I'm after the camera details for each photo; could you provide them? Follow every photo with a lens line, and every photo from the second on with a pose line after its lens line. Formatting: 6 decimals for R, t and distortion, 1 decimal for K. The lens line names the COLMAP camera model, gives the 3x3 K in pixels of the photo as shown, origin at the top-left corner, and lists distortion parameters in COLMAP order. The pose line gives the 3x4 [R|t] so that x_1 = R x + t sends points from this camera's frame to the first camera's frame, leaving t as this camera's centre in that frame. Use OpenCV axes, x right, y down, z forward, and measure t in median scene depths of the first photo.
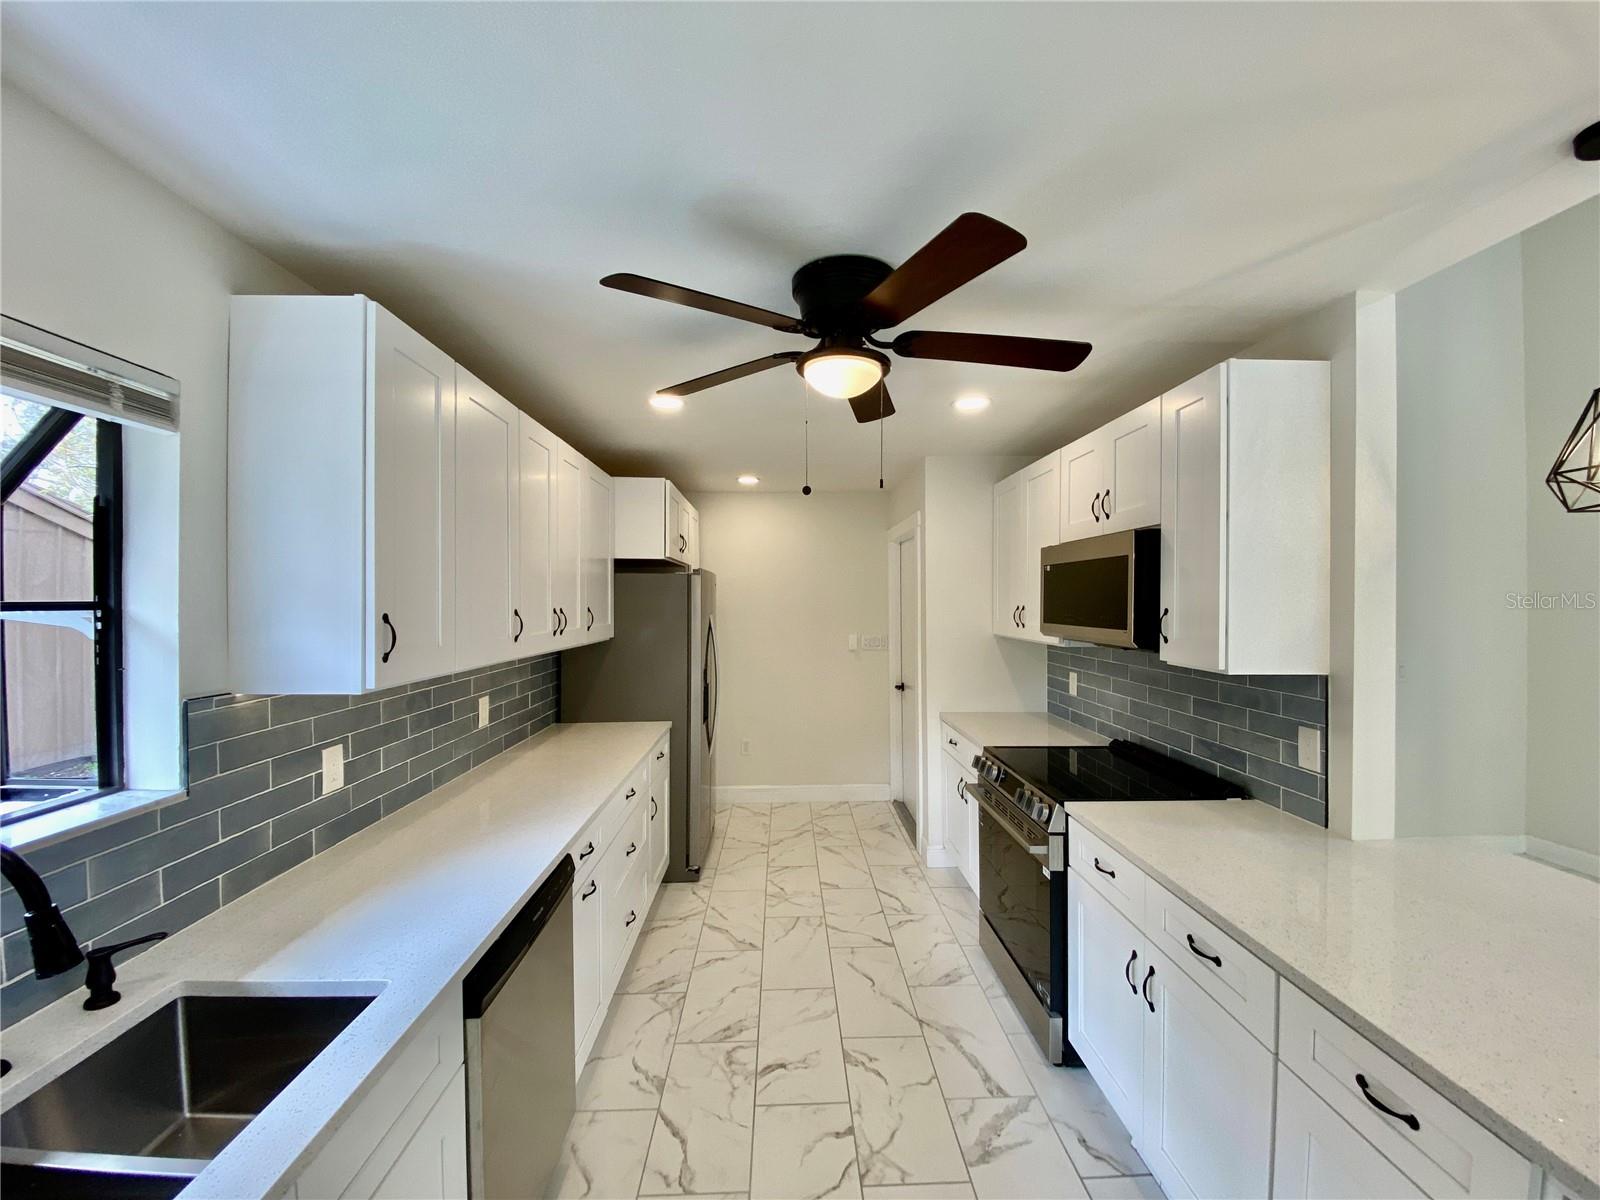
lens RADIAL K [[648.8, 0, 816.8], [0, 648.8, 593.0], [0, 0, 1]] dist [0.014649, -0.020423]
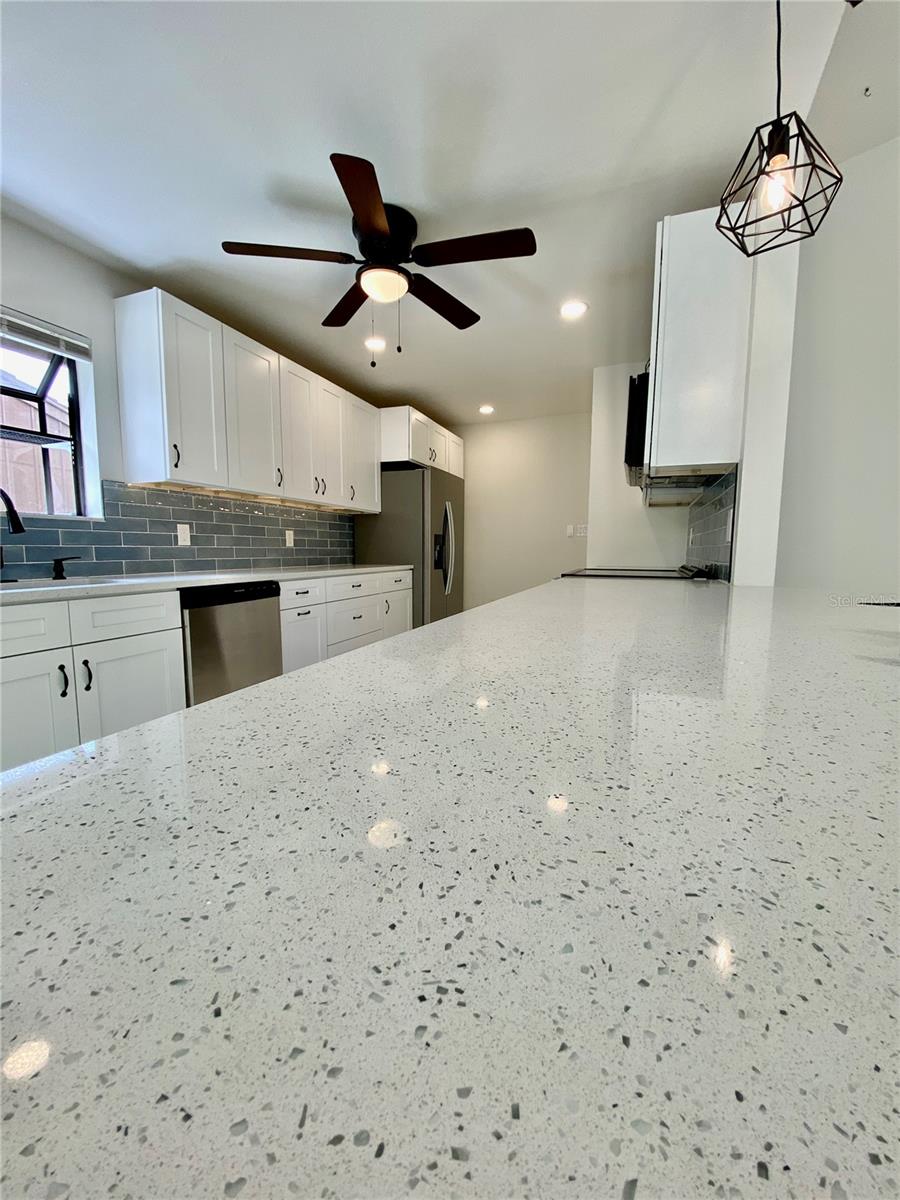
lens RADIAL K [[492.5, 0, 471.6], [0, 492.5, 605.2], [0, 0, 1]] dist [-0.001123, -0.022866]
pose [[0.924817, 0.043907, -0.377870, 0.706658], [-0.000495, 0.993455, 0.114224, 0.306226], [0.380412, -0.105449, 0.918786, -0.126487]]
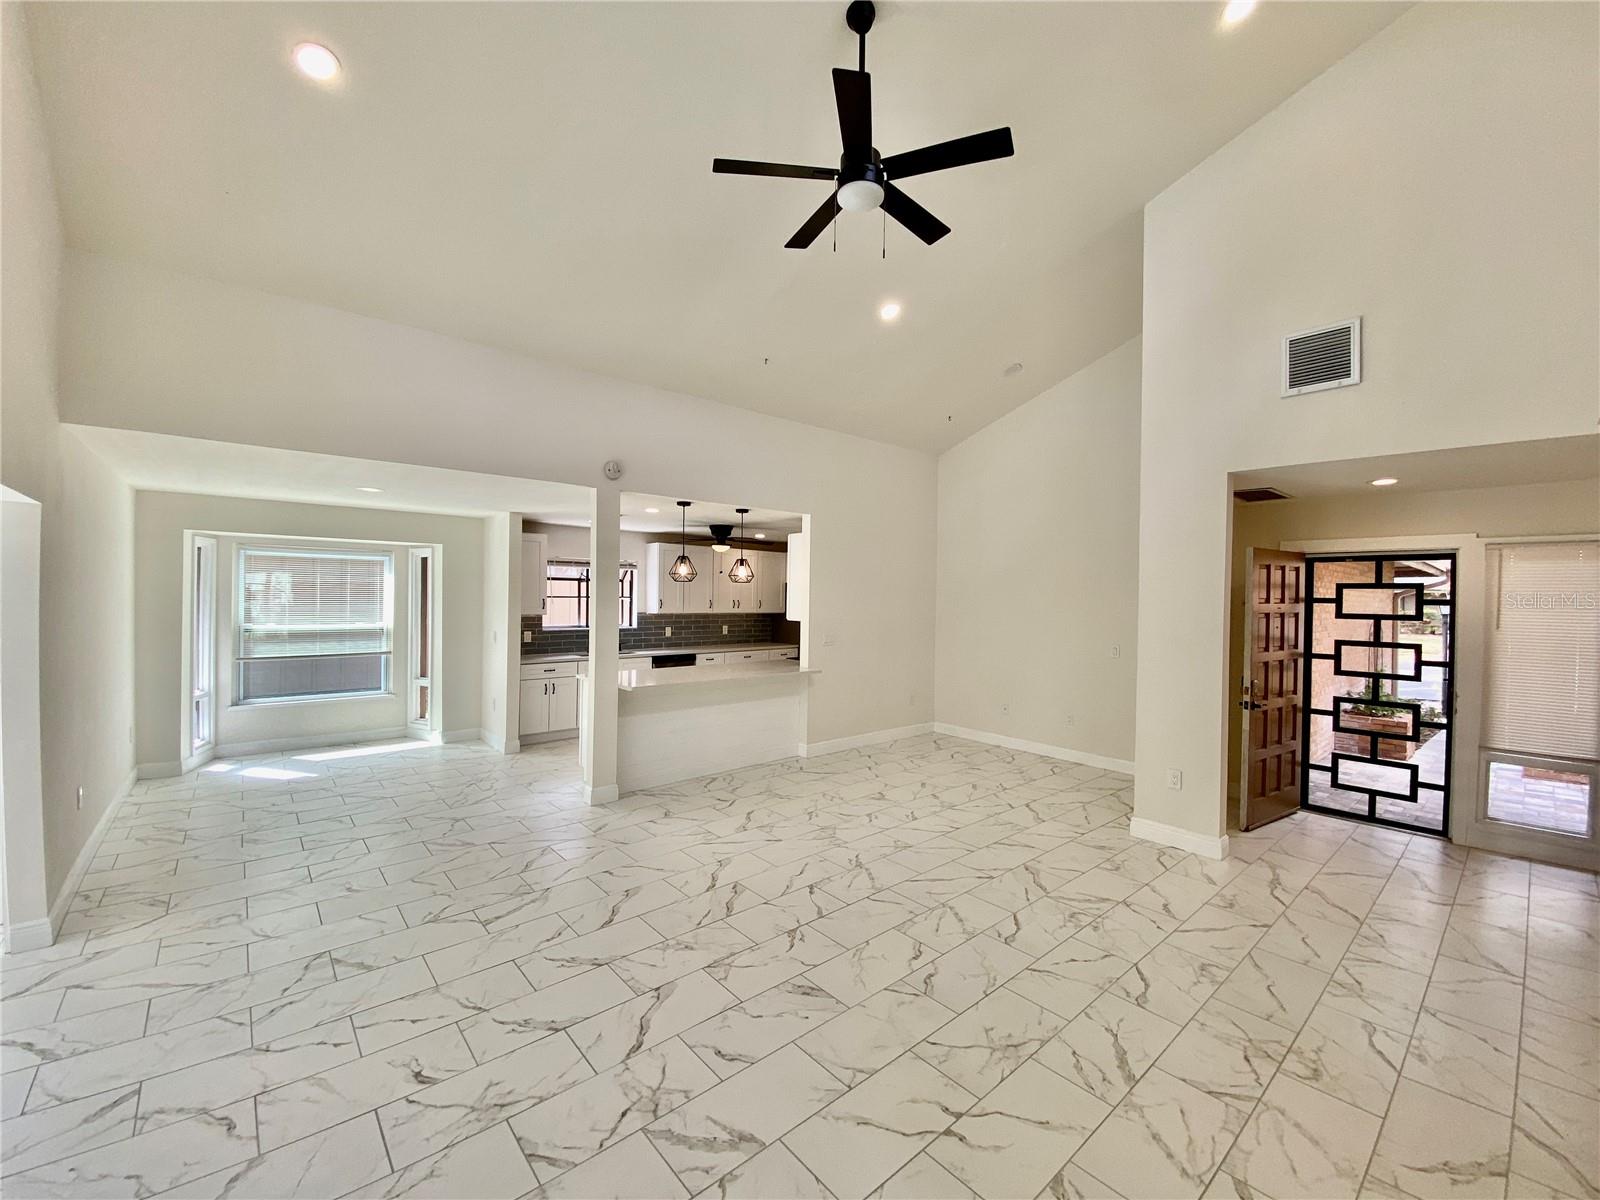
lens RADIAL K [[644.9, 0, 803.5], [0, 644.9, 596.9], [0, 0, 1]] dist [0.020600, -0.019633]
pose [[0.611473, 0.002696, -0.791261, 3.563485], [-0.001960, 0.999996, 0.001893, 0.001284], [0.791263, 0.000393, 0.611476, -1.107557]]
